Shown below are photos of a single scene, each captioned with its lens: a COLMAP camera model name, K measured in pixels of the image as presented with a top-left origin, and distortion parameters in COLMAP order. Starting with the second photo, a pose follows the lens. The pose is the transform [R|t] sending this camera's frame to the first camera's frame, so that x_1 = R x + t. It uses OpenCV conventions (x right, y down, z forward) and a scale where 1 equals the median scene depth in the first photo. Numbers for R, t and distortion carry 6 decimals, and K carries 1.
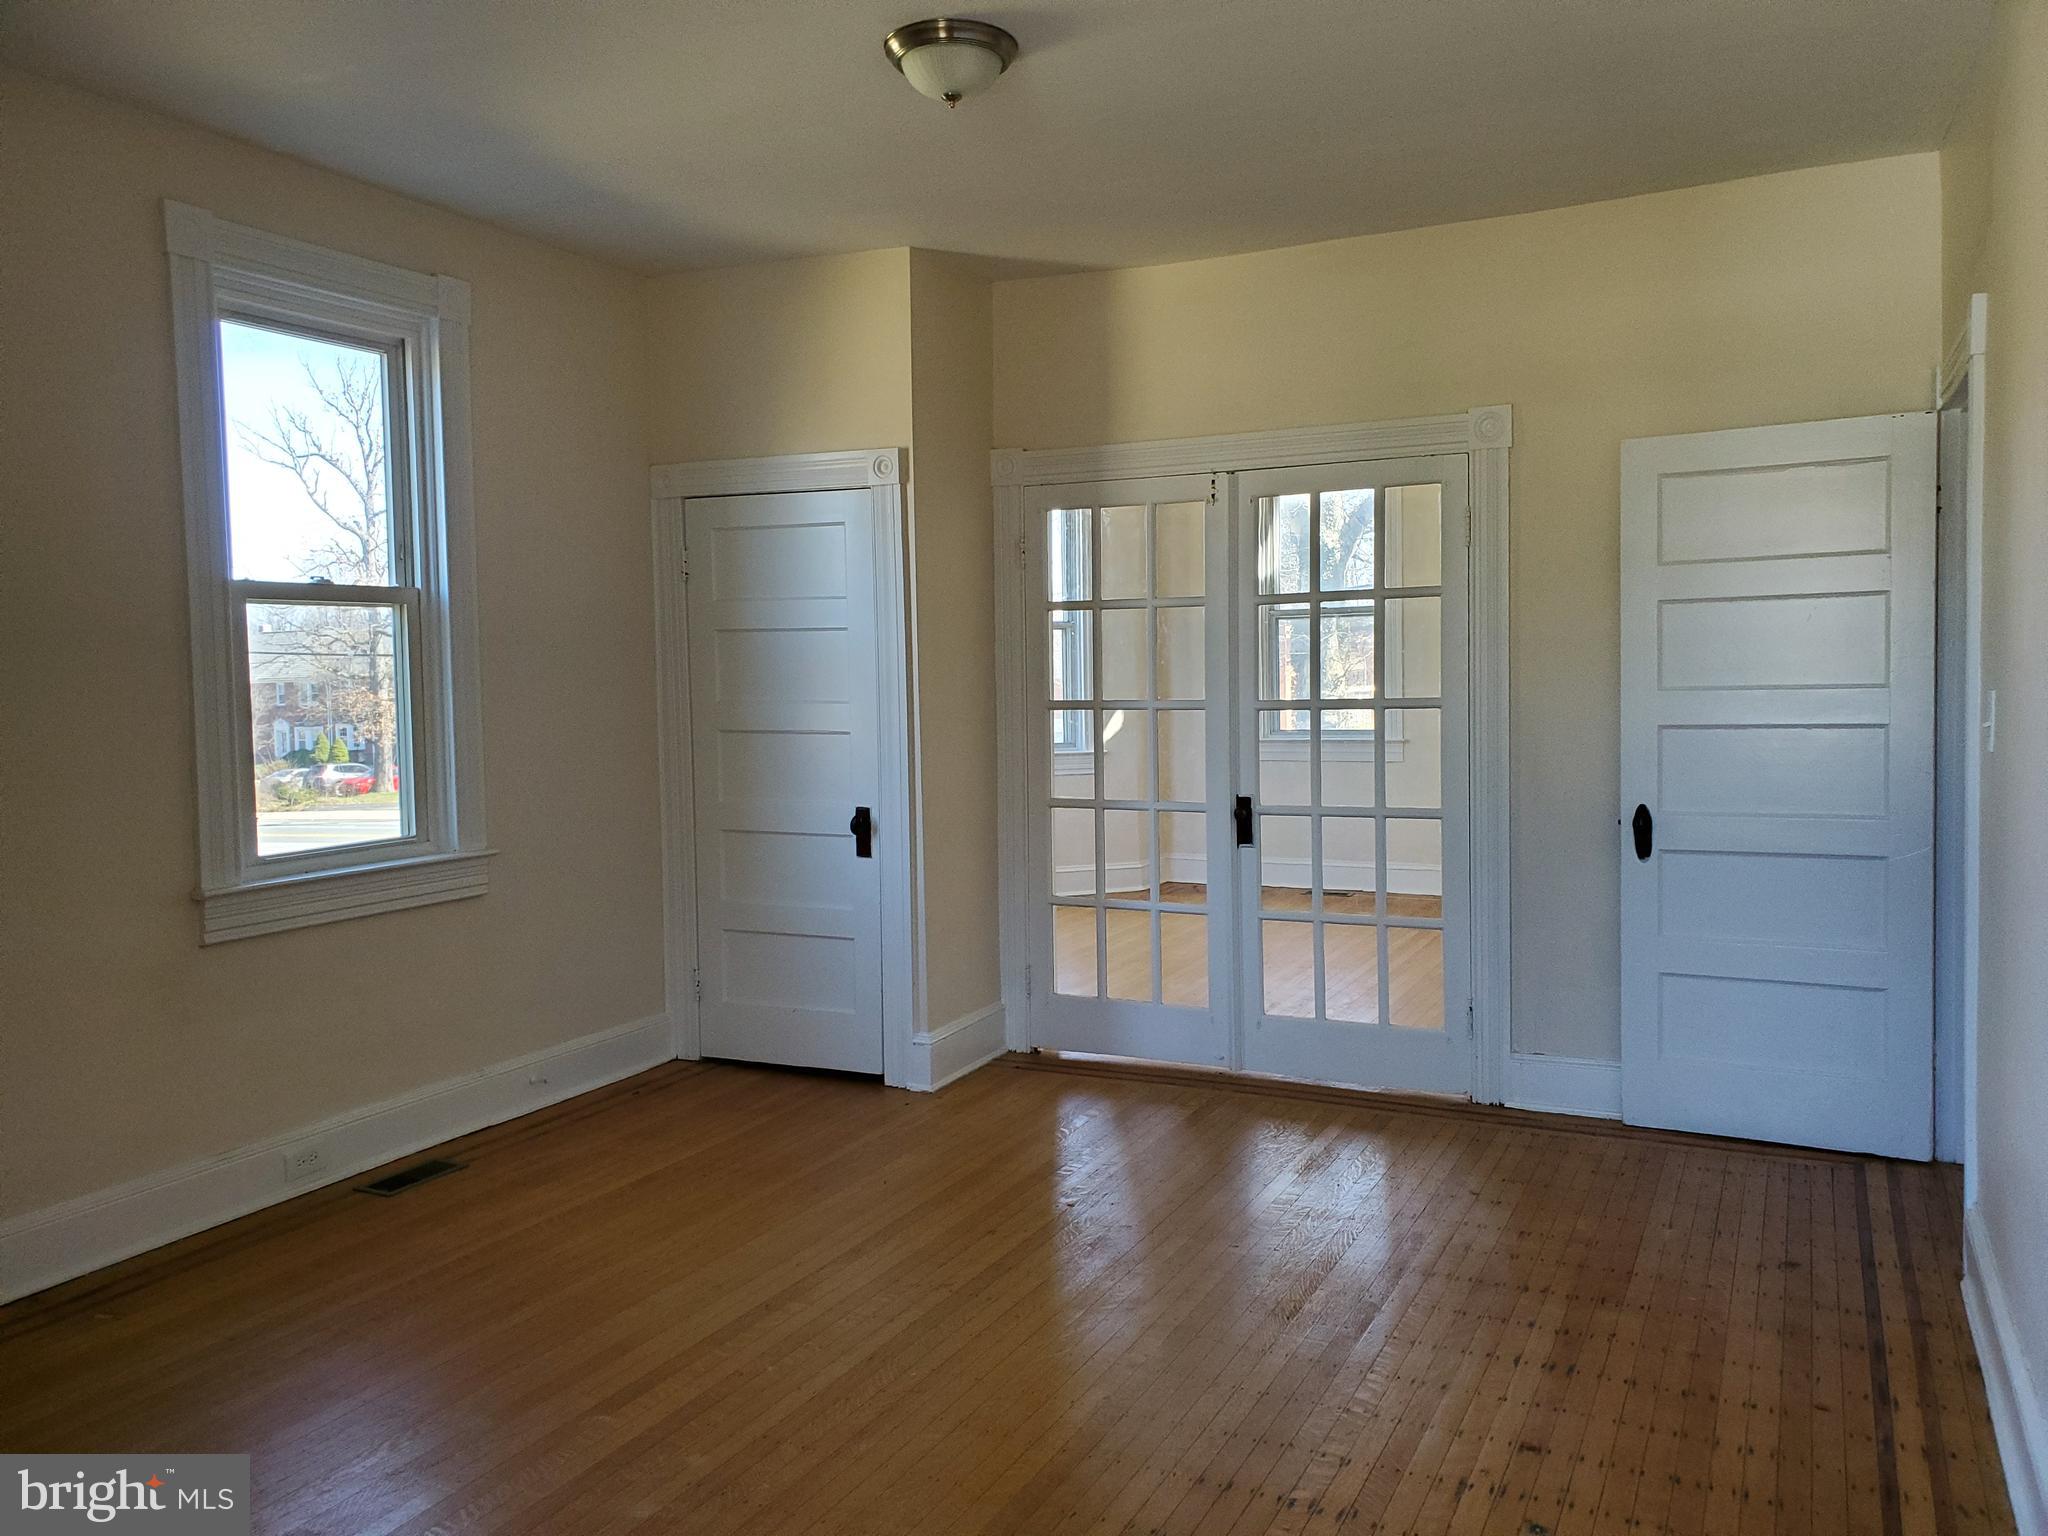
lens RADIAL K [[1582.0, 0, 1014.7], [0, 1582.0, 762.5], [0, 0, 1]] dist [0.027653, -0.003586]
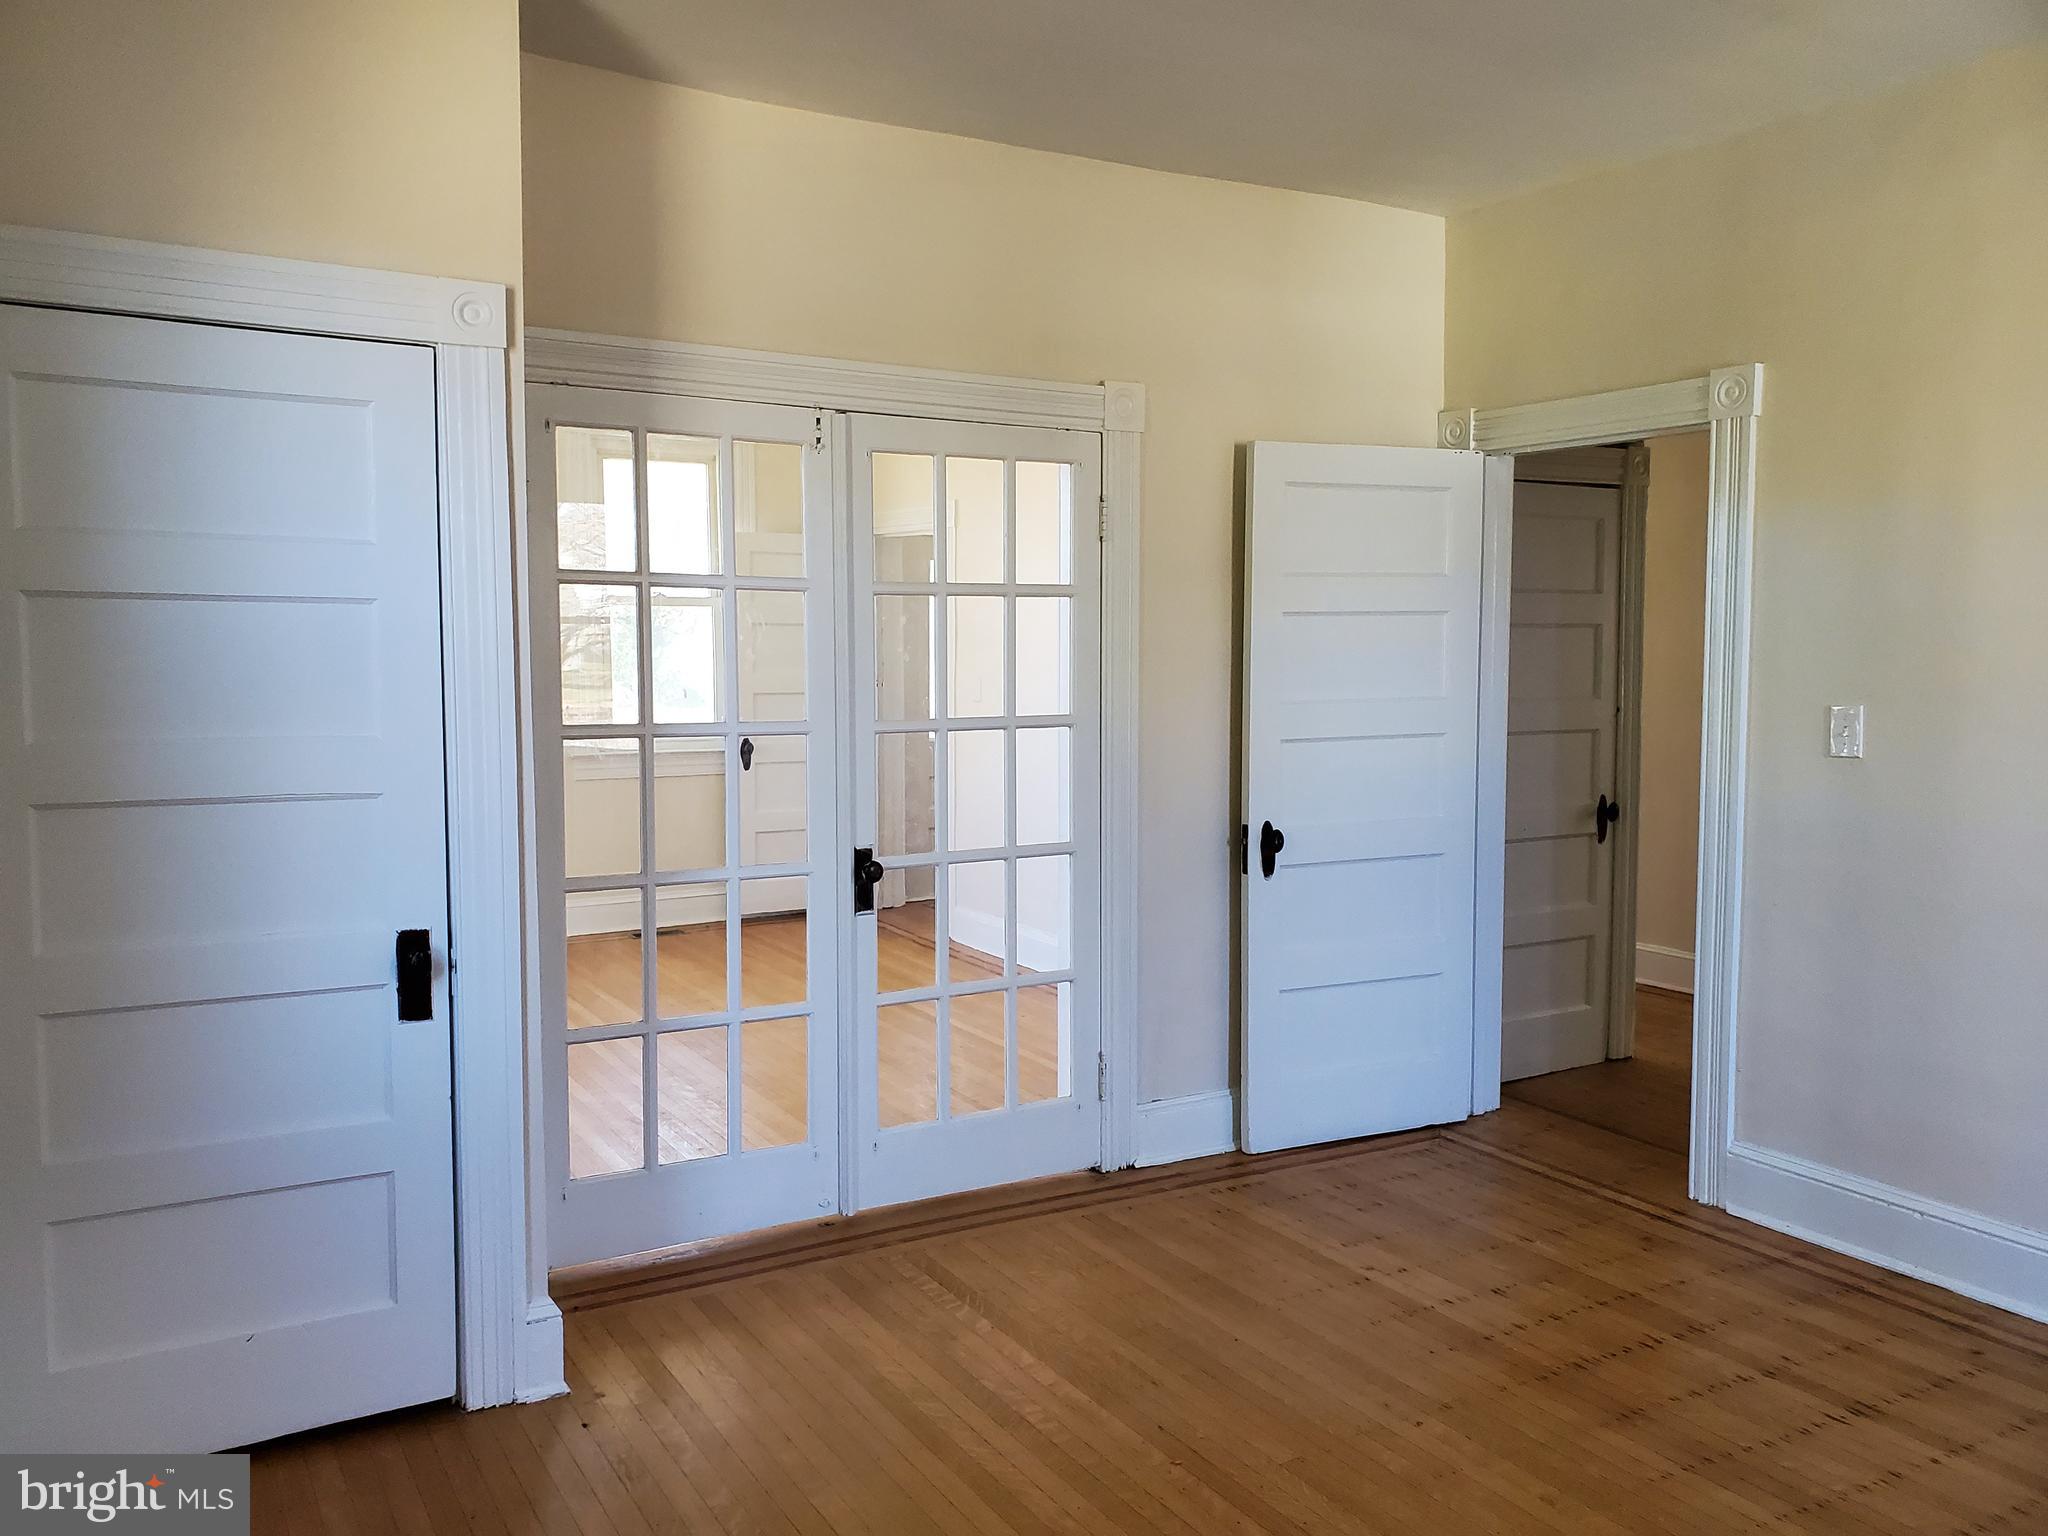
lens RADIAL K [[1607.9, 0, 1014.6], [0, 1607.9, 771.1], [0, 0, 1]] dist [-0.001971, 0.052469]
pose [[0.537475, -0.046606, 0.841991, -0.481479], [0.031545, 0.998884, 0.035154, -0.042452], [-0.842690, 0.007666, 0.538345, 0.560155]]
